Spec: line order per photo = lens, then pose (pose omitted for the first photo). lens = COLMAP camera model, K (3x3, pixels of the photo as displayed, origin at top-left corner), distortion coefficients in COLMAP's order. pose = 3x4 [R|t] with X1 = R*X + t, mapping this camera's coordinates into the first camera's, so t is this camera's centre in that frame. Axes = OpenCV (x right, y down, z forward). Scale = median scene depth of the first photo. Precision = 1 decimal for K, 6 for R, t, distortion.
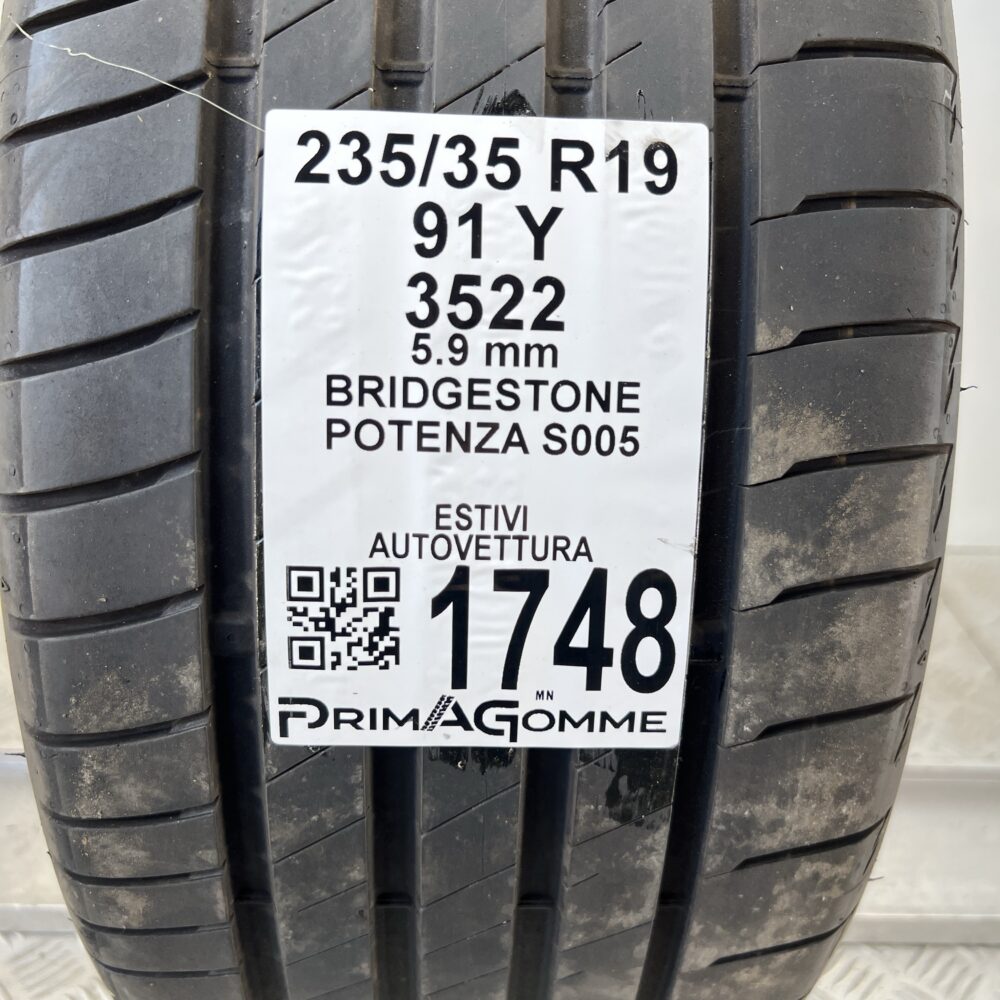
lens RADIAL K [[1020.7, 0, 502.6], [0, 1020.7, 501.0], [0, 0, 1]] dist [-0.017336, 0.000000]
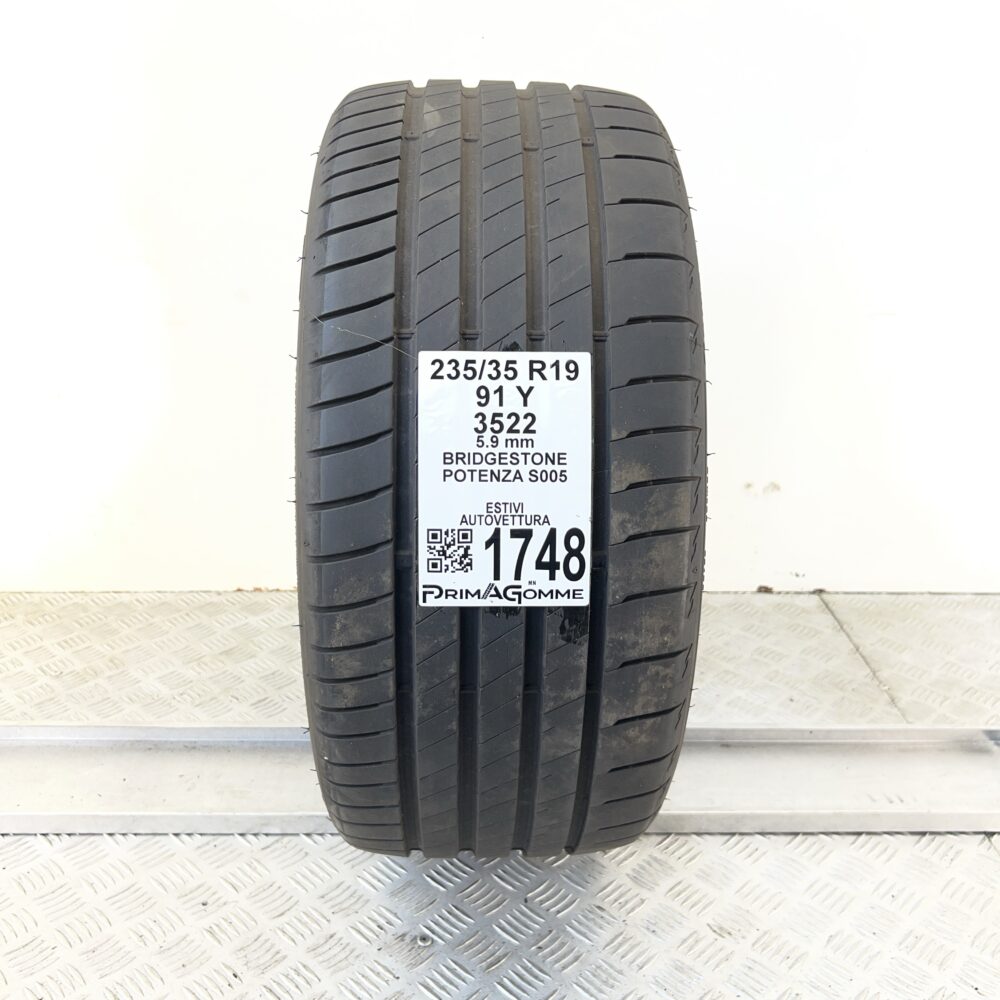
lens RADIAL K [[1020.7, 0, 498.9], [0, 1020.7, 500.3], [0, 0, 1]] dist [-0.017336, 0.000000]
pose [[0.999768, -0.020780, -0.005584, -0.020500], [0.020080, 0.994272, -0.104979, 0.253955], [0.007733, 0.104843, 0.994459, -1.458184]]
